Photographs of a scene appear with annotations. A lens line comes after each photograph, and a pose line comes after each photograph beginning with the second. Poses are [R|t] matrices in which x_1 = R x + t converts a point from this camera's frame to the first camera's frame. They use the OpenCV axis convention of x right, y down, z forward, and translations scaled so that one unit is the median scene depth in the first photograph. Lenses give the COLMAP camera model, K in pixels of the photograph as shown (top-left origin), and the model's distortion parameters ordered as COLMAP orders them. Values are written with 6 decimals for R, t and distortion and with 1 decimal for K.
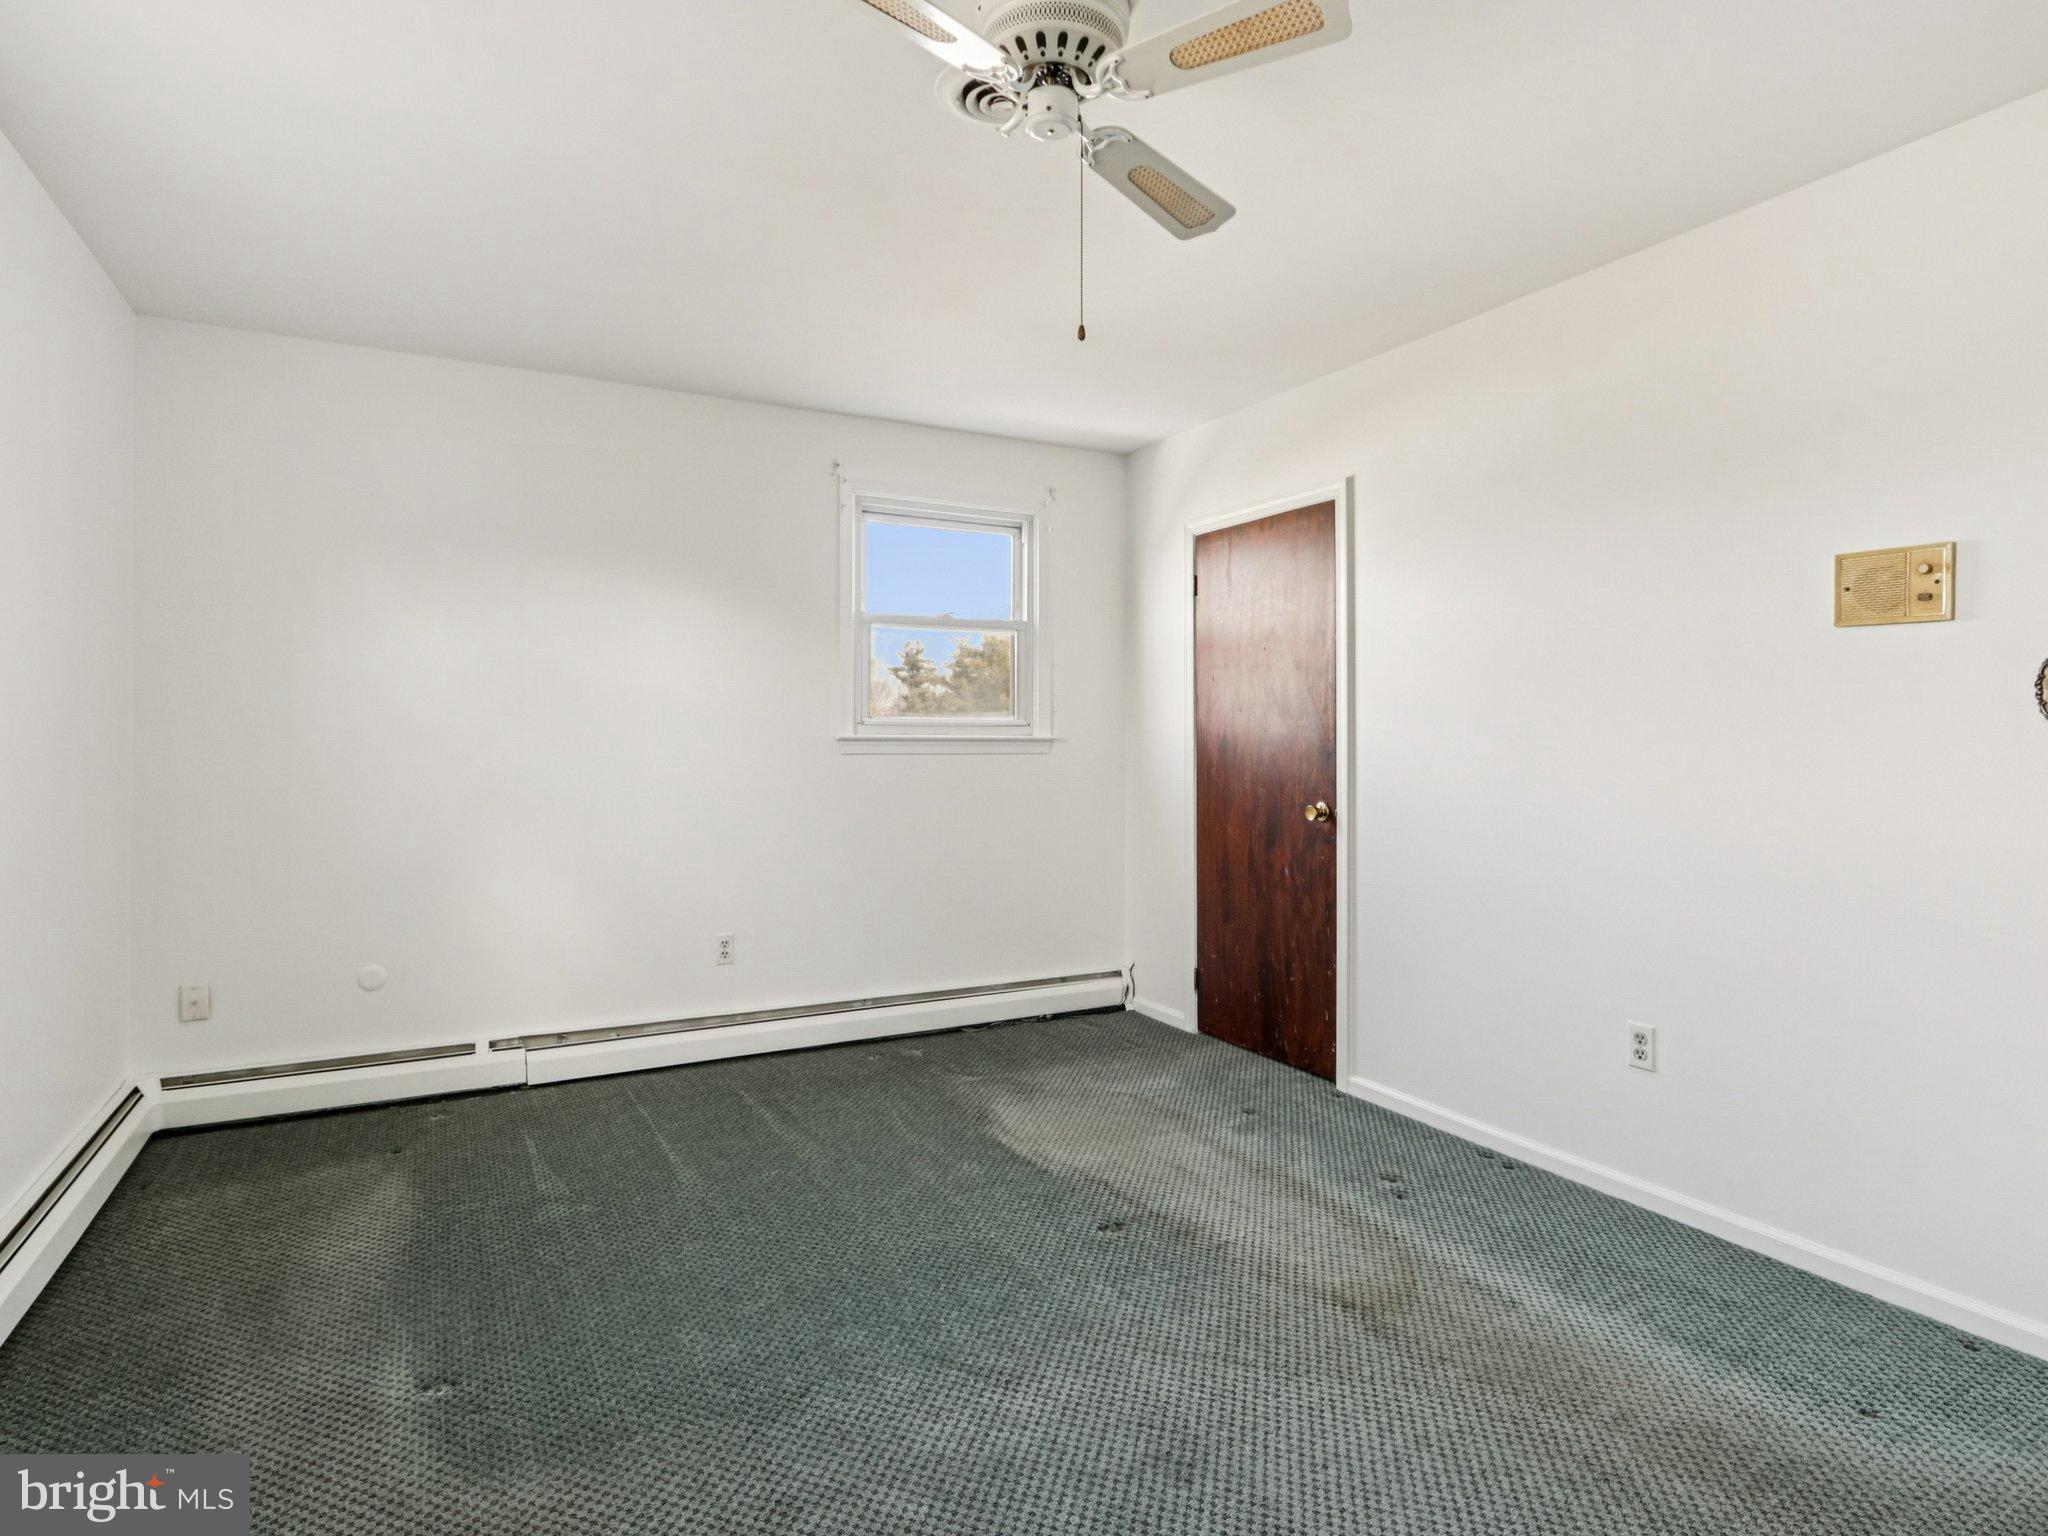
lens RADIAL K [[1094.8, 0, 1013.2], [0, 1094.8, 741.2], [0, 0, 1]] dist [-0.027230, 0.000470]
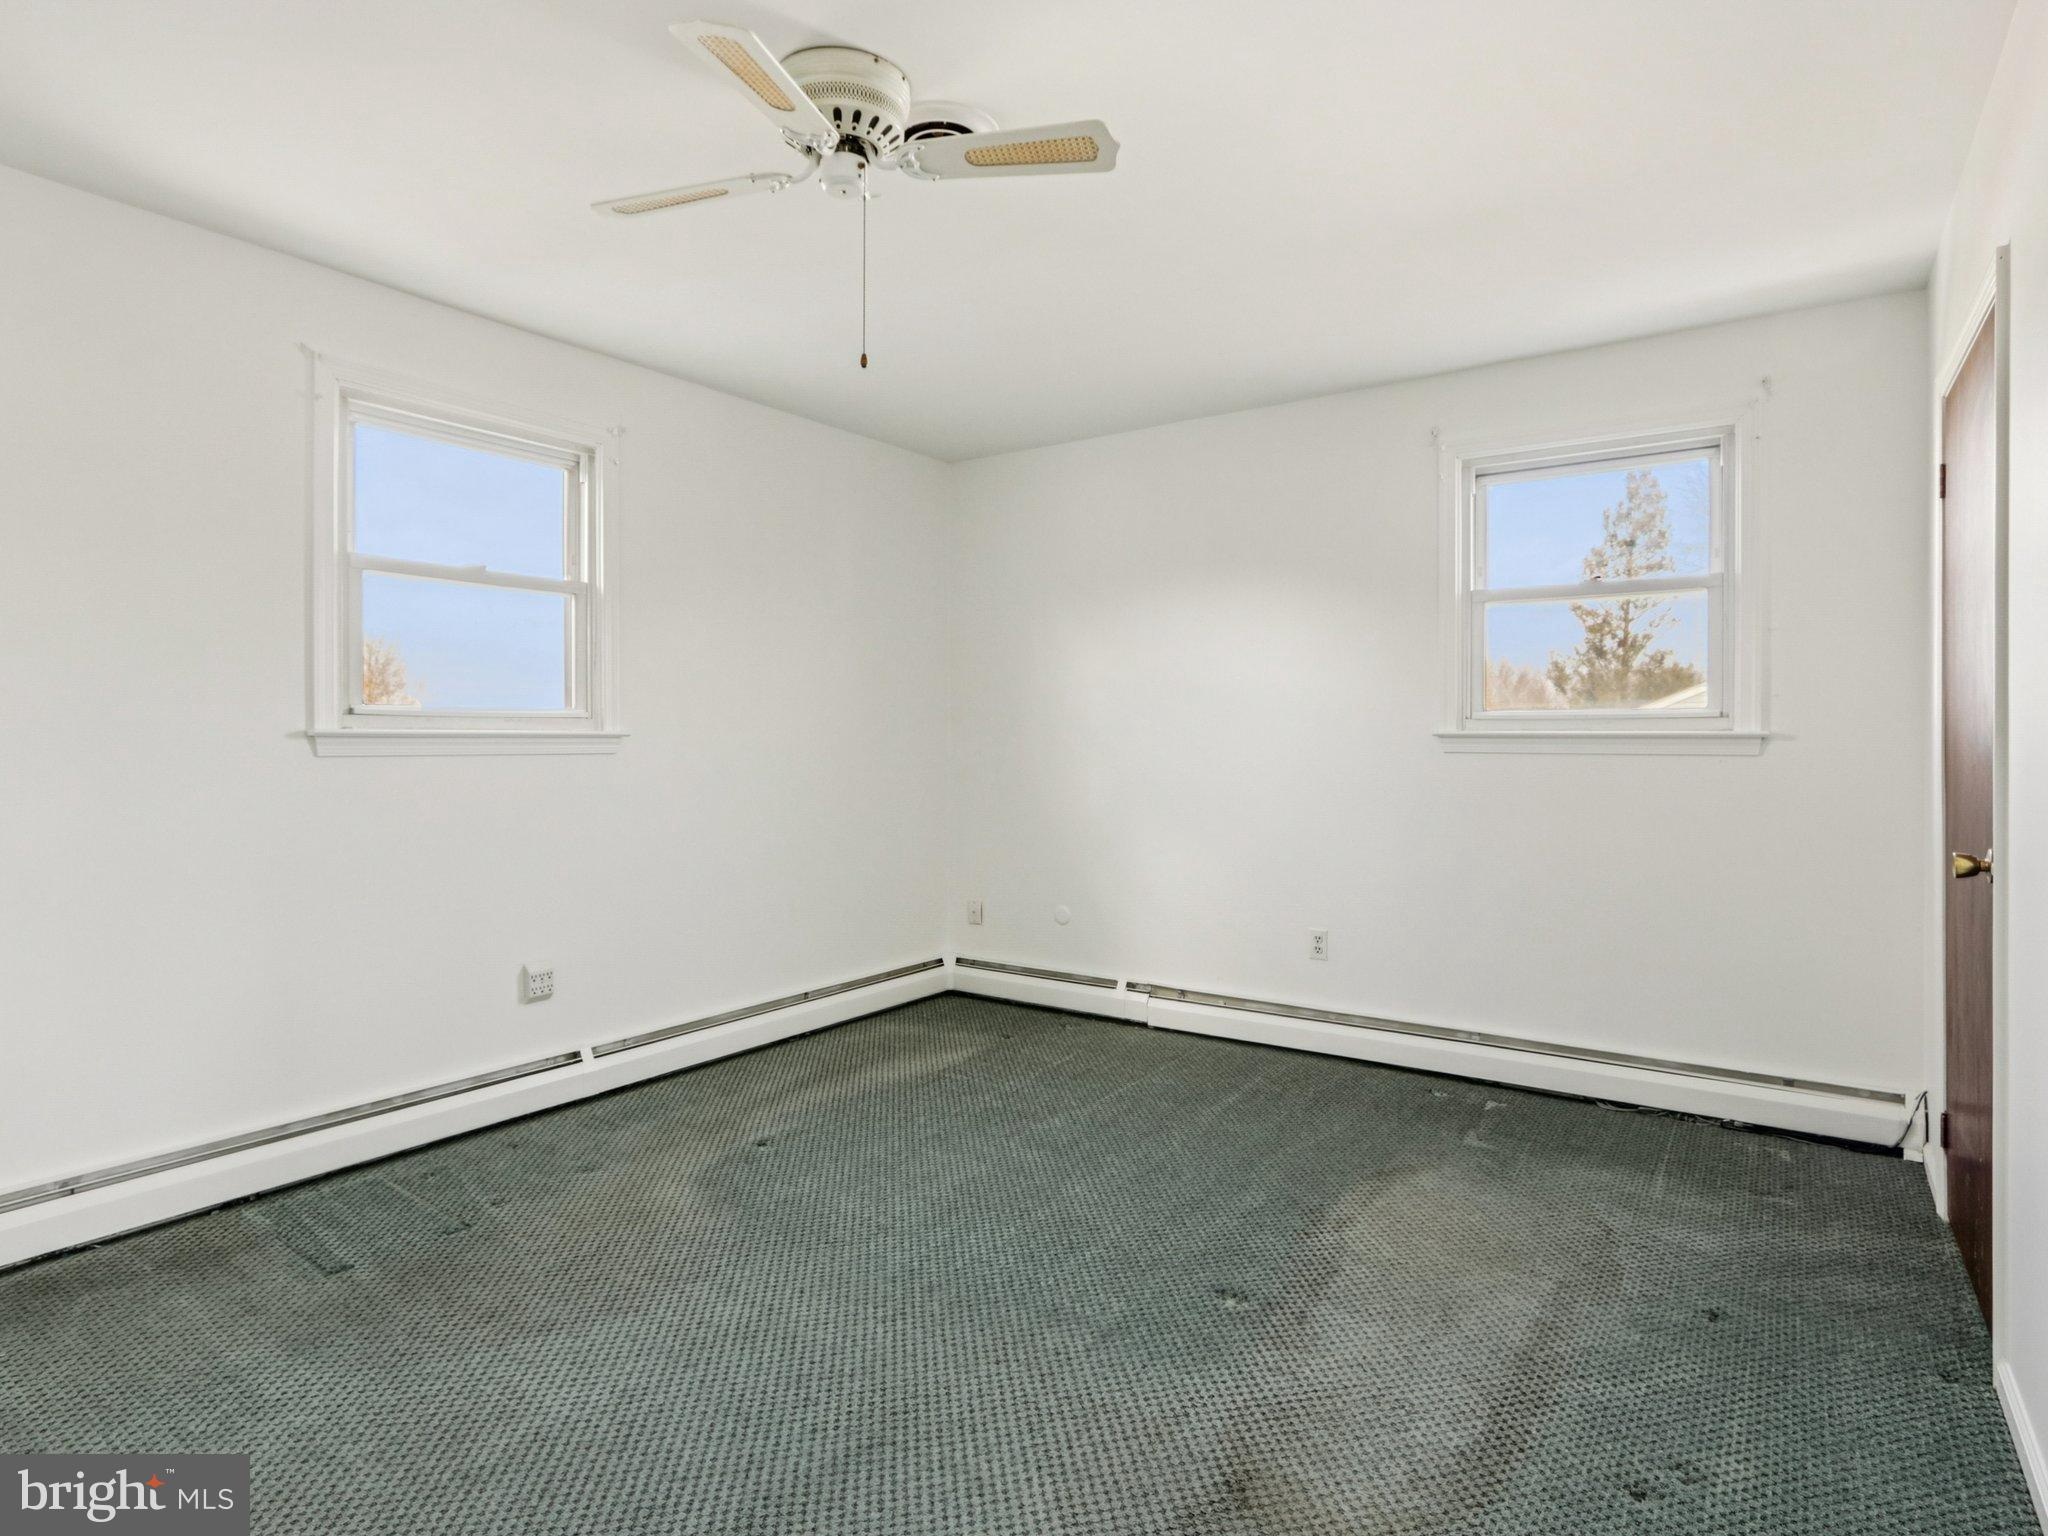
lens RADIAL K [[1094.8, 0, 1013.2], [0, 1094.8, 741.2], [0, 0, 1]] dist [-0.027230, 0.000470]
pose [[0.443719, 0.001714, -0.896164, 0.561452], [-0.001286, 0.999998, 0.001276, 0.002086], [0.896165, 0.000586, 0.443721, 0.327878]]
